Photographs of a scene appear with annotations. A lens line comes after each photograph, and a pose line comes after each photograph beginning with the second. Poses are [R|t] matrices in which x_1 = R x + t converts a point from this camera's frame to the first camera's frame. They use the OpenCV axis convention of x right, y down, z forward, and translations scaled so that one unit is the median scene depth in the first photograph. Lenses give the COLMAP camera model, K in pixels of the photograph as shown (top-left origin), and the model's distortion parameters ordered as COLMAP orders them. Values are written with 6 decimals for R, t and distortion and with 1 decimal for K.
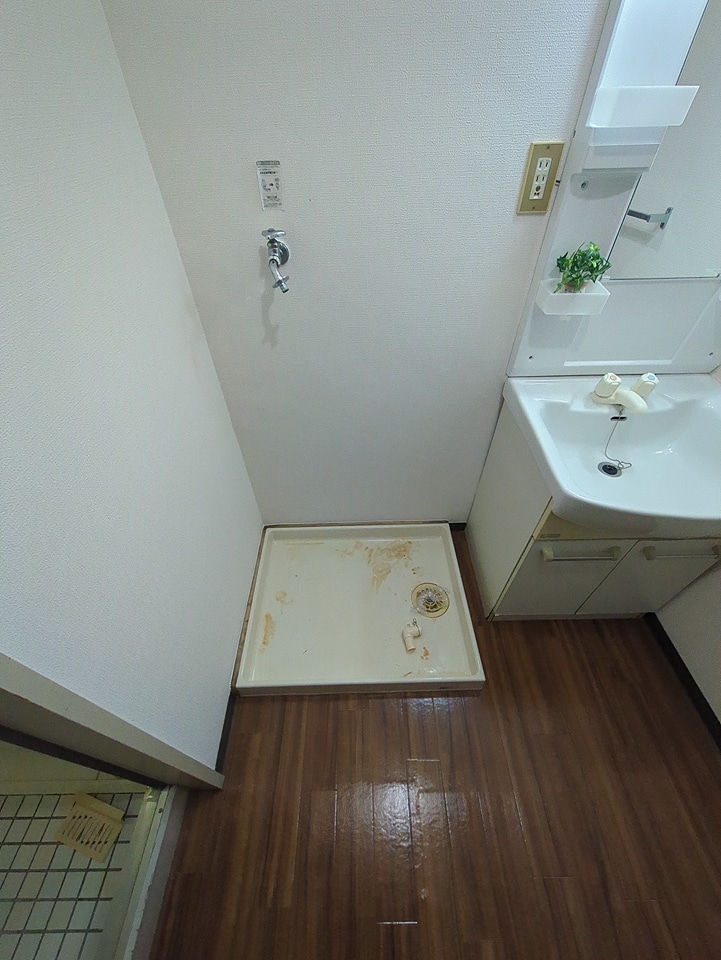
lens RADIAL K [[375.7, 0, 356.9], [0, 375.7, 484.1], [0, 0, 1]] dist [-0.002375, 0.000314]
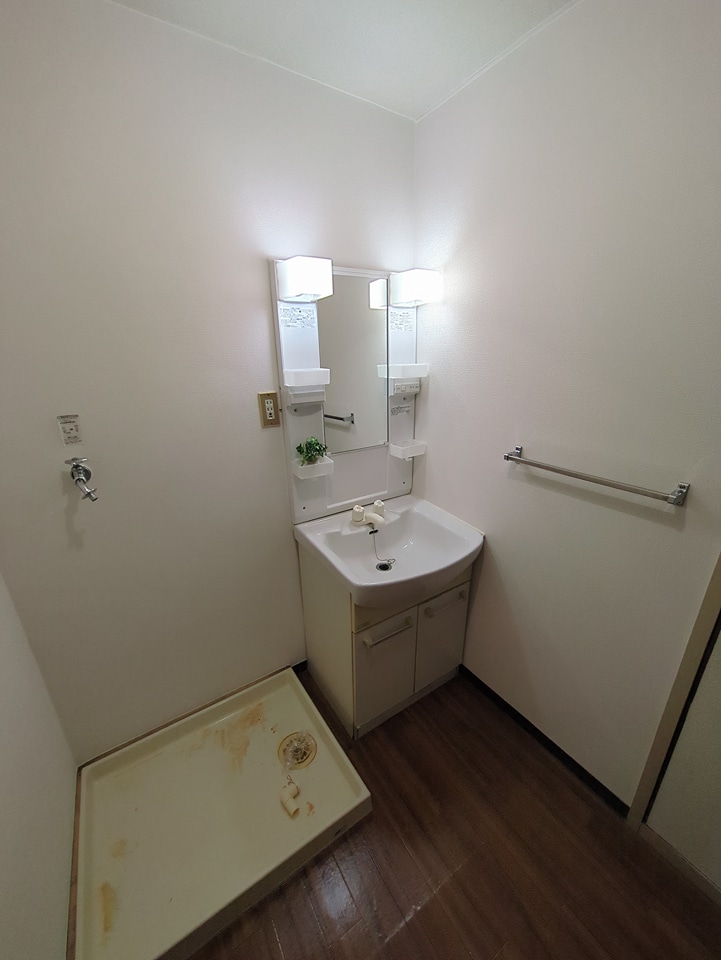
lens RADIAL K [[375.7, 0, 362.6], [0, 375.7, 479.6], [0, 0, 1]] dist [-0.002375, 0.000314]
pose [[0.837171, -0.173486, 0.518697, -0.063409], [0.389368, 0.855056, -0.342450, 0.136421], [-0.384105, 0.488653, 0.783378, -0.232704]]
